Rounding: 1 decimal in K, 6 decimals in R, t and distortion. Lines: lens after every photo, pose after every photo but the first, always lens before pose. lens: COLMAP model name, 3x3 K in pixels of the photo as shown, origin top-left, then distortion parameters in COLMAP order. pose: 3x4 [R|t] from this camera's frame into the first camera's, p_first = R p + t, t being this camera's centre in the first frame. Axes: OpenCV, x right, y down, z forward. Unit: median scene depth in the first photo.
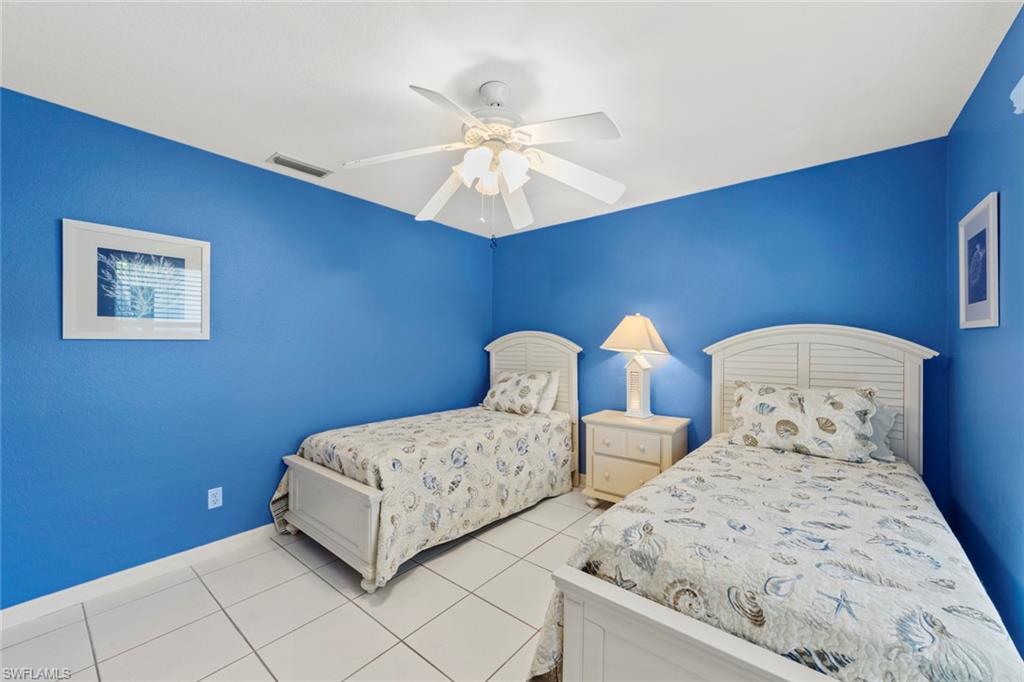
lens RADIAL K [[397.8, 0, 507.9], [0, 397.8, 344.3], [0, 0, 1]] dist [0.005688, -0.003346]
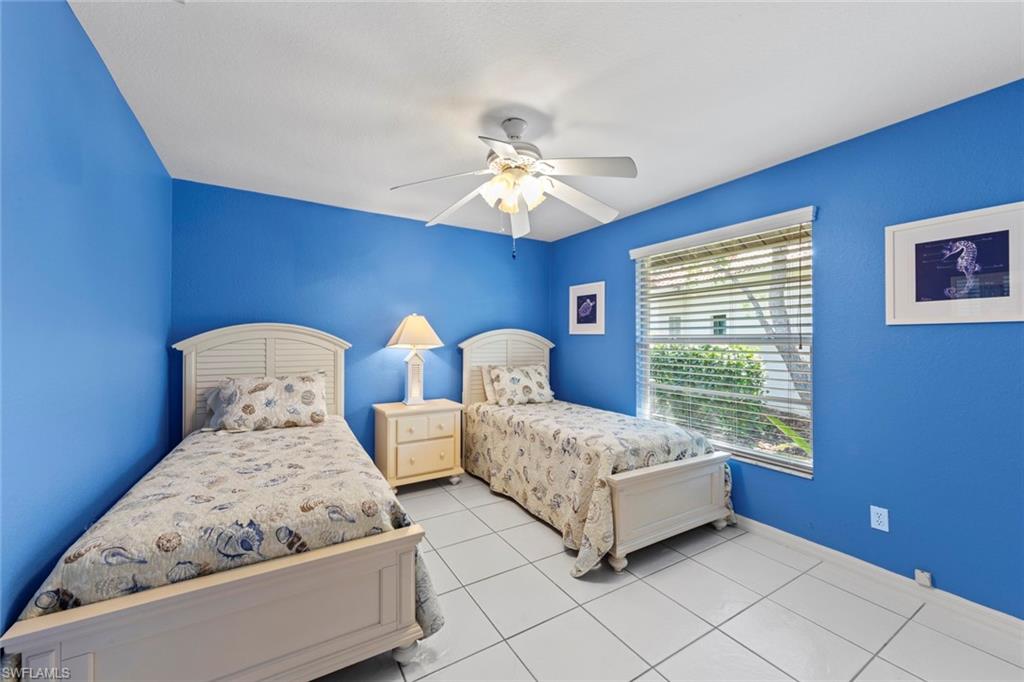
lens RADIAL K [[397.8, 0, 509.1], [0, 397.8, 338.7], [0, 0, 1]] dist [0.005688, -0.003346]
pose [[0.324320, 0.005169, 0.945933, -0.891790], [-0.004765, 0.999981, -0.003831, -0.003139], [-0.945935, -0.003265, 0.324338, 0.491526]]
